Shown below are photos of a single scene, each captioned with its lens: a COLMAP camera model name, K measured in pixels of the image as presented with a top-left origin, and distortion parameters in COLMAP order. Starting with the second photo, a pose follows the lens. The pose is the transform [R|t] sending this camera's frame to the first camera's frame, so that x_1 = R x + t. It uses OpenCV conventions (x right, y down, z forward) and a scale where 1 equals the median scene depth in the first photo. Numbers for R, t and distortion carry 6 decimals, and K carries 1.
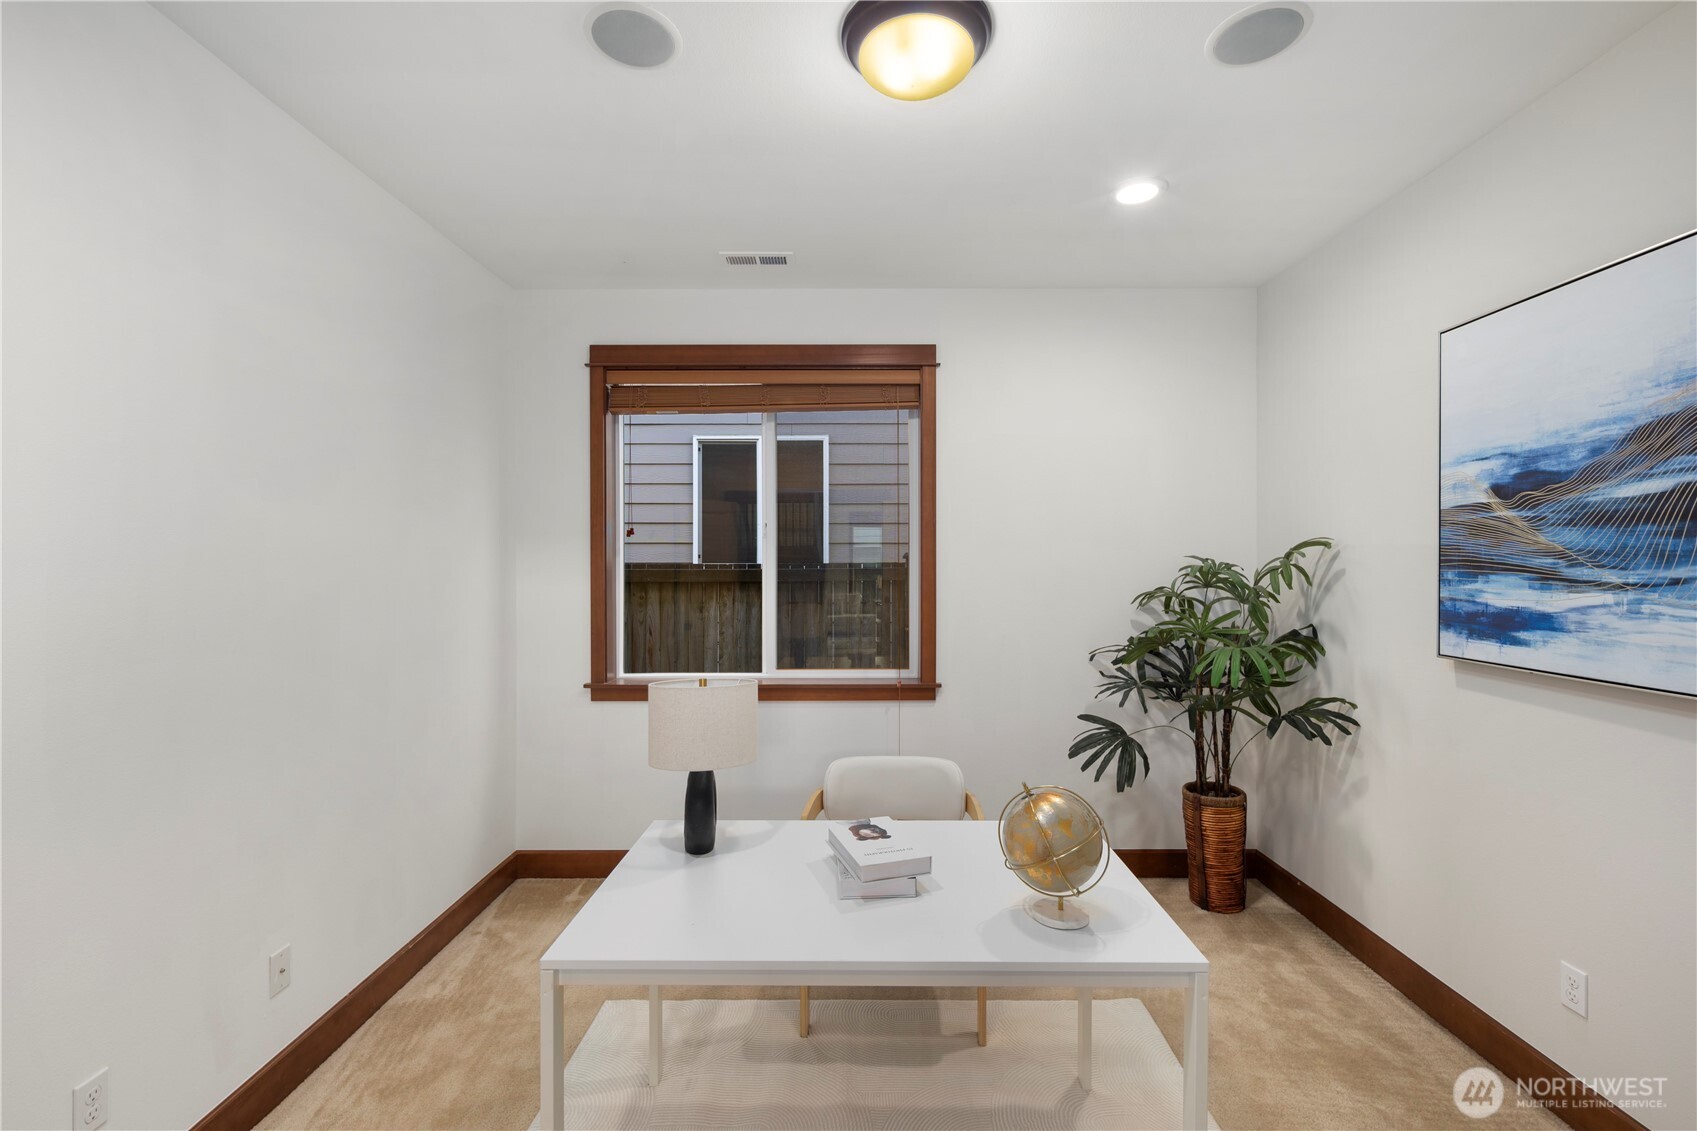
lens RADIAL K [[729.0, 0, 852.7], [0, 729.0, 564.8], [0, 0, 1]] dist [-0.000003, -0.000657]
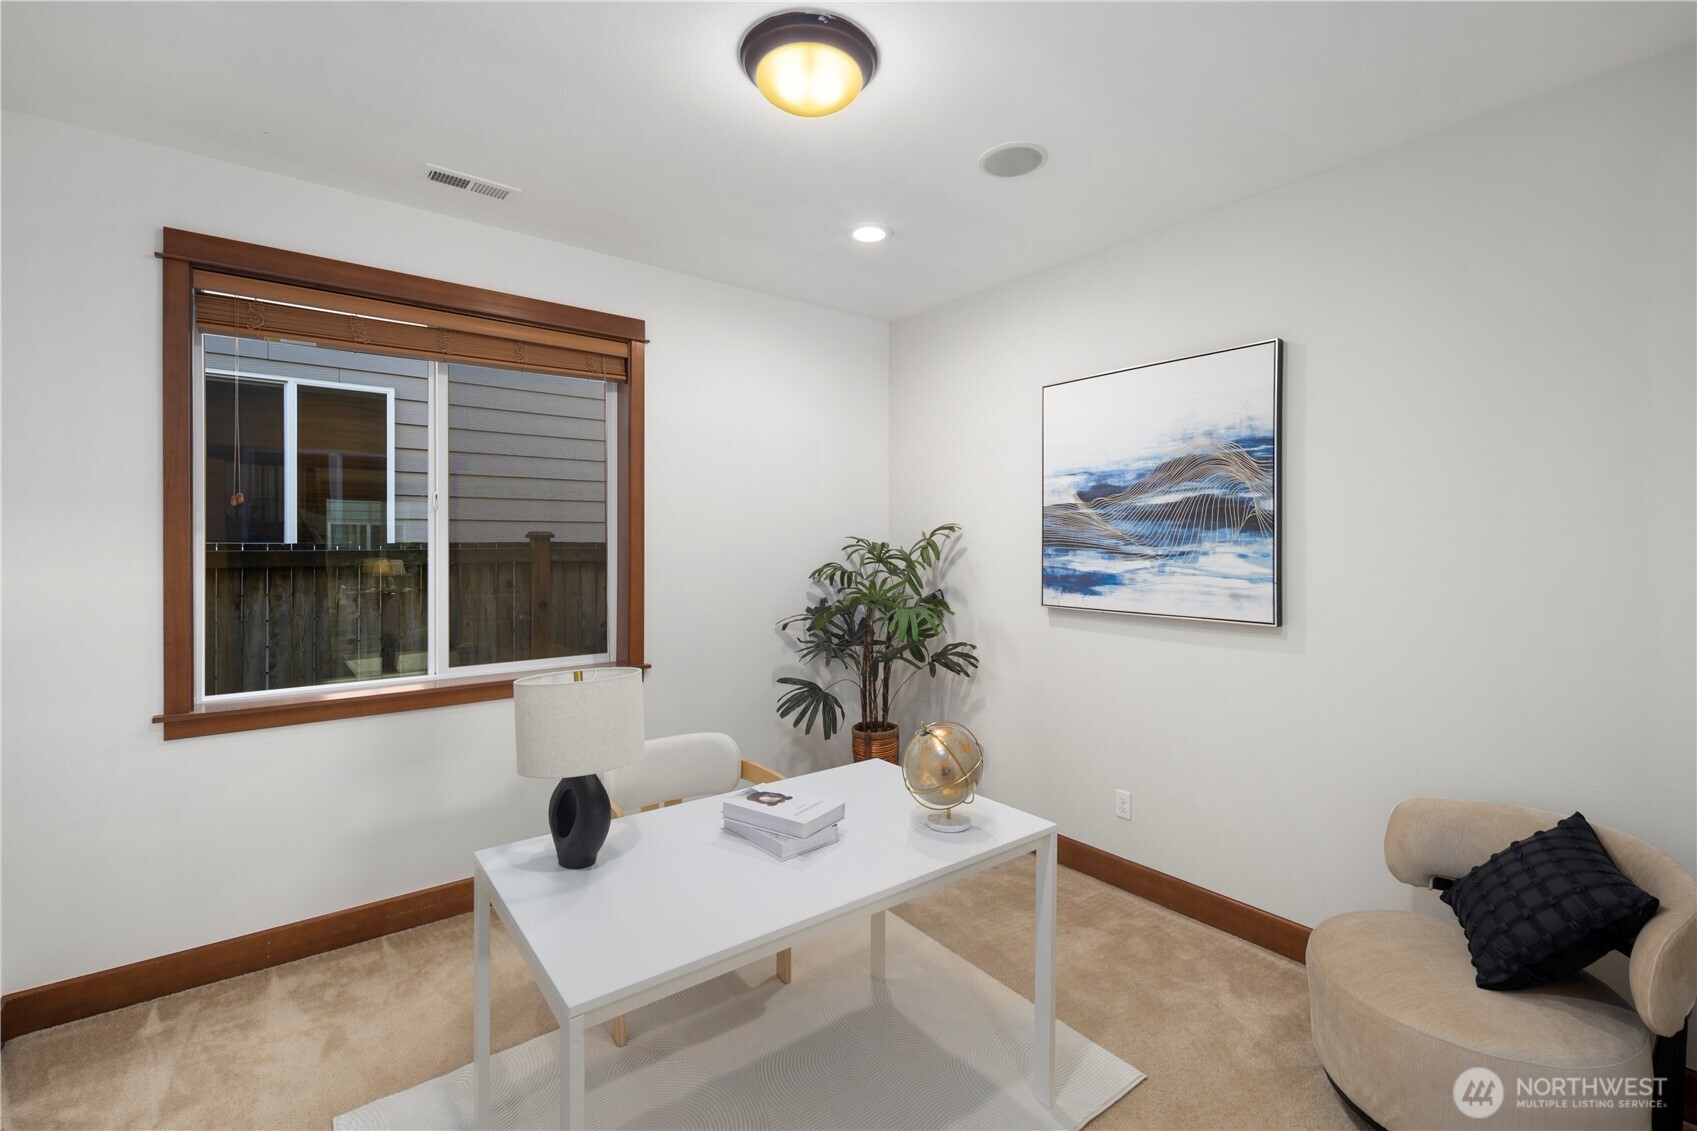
lens RADIAL K [[731.8, 0, 847.9], [0, 731.8, 546.4], [0, 0, 1]] dist [-0.001269, -0.001093]
pose [[0.786344, -0.001818, 0.617786, -0.471735], [0.000716, 0.999998, 0.002032, 0.001771], [-0.617789, -0.001156, 0.786343, 0.088681]]
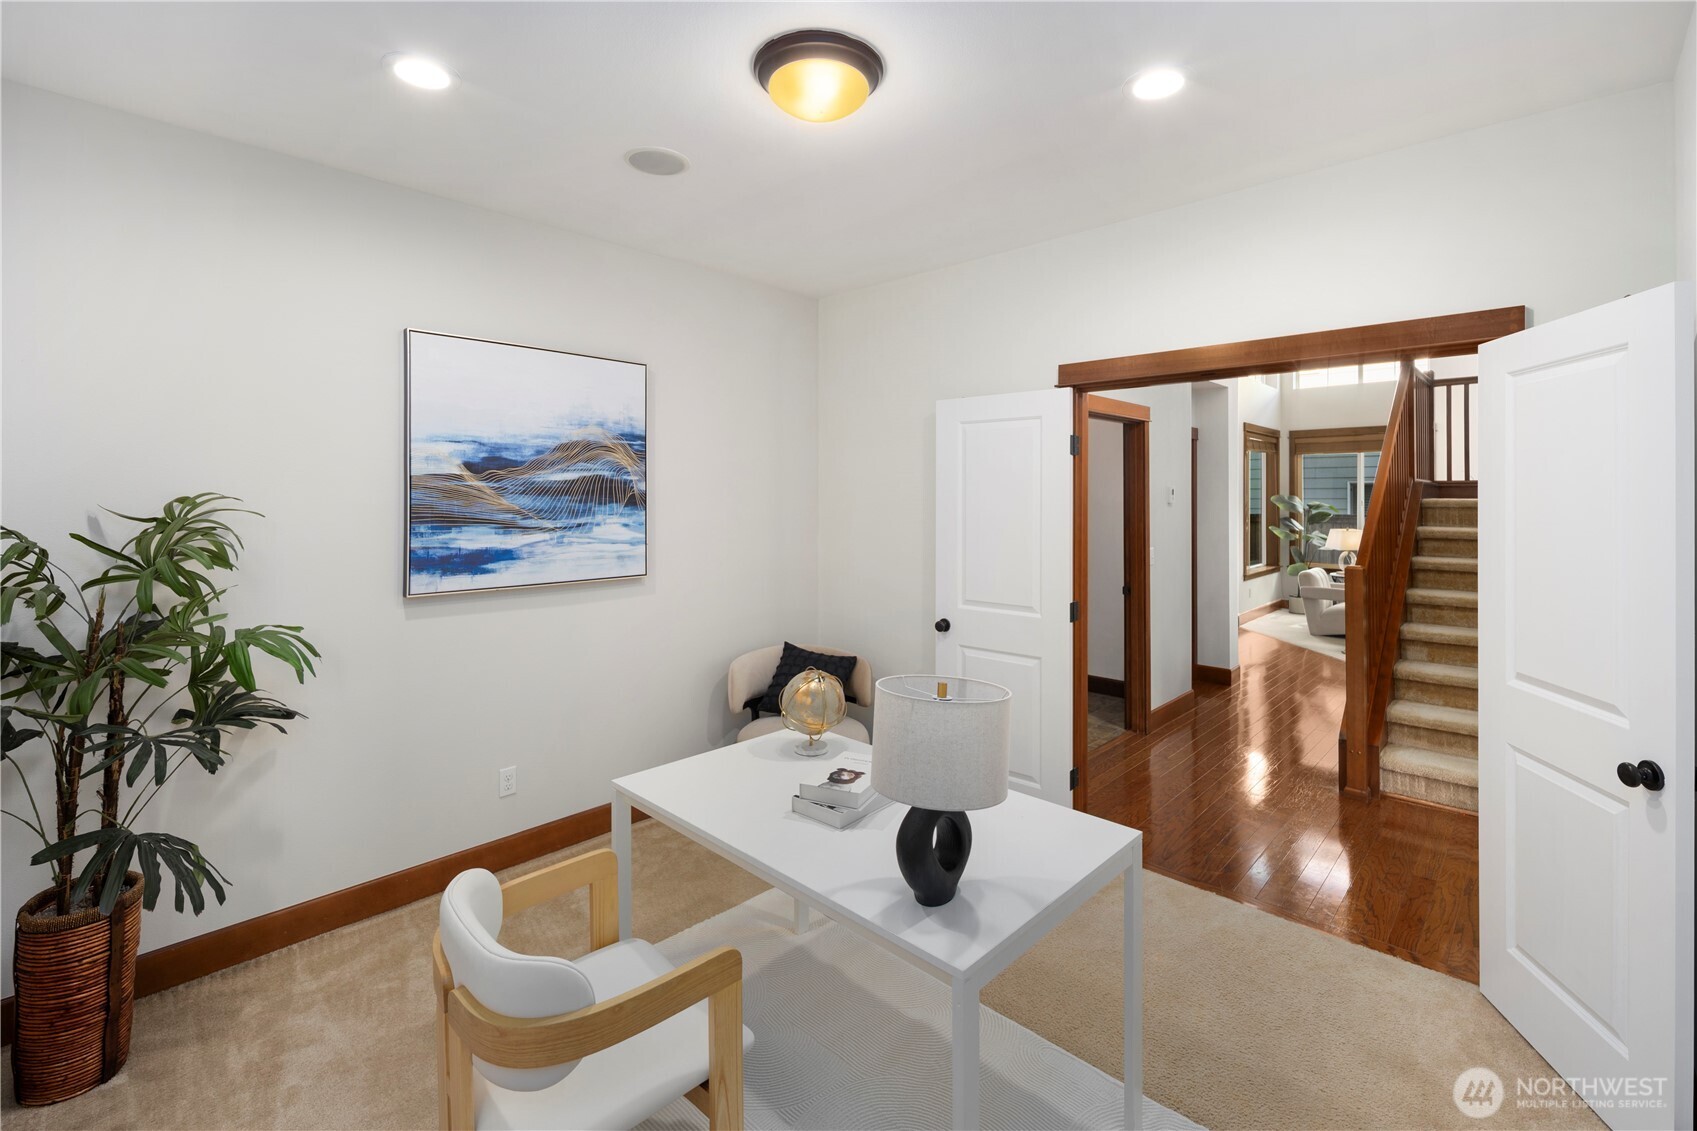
lens RADIAL K [[751.8, 0, 851.2], [0, 751.8, 494.9], [0, 0, 1]] dist [0.000575, -0.000142]
pose [[-0.728284, 0.002221, 0.685272, -0.660046], [0.003526, 0.999994, 0.000507, -0.046514], [-0.685266, 0.002785, -0.728287, 1.583592]]
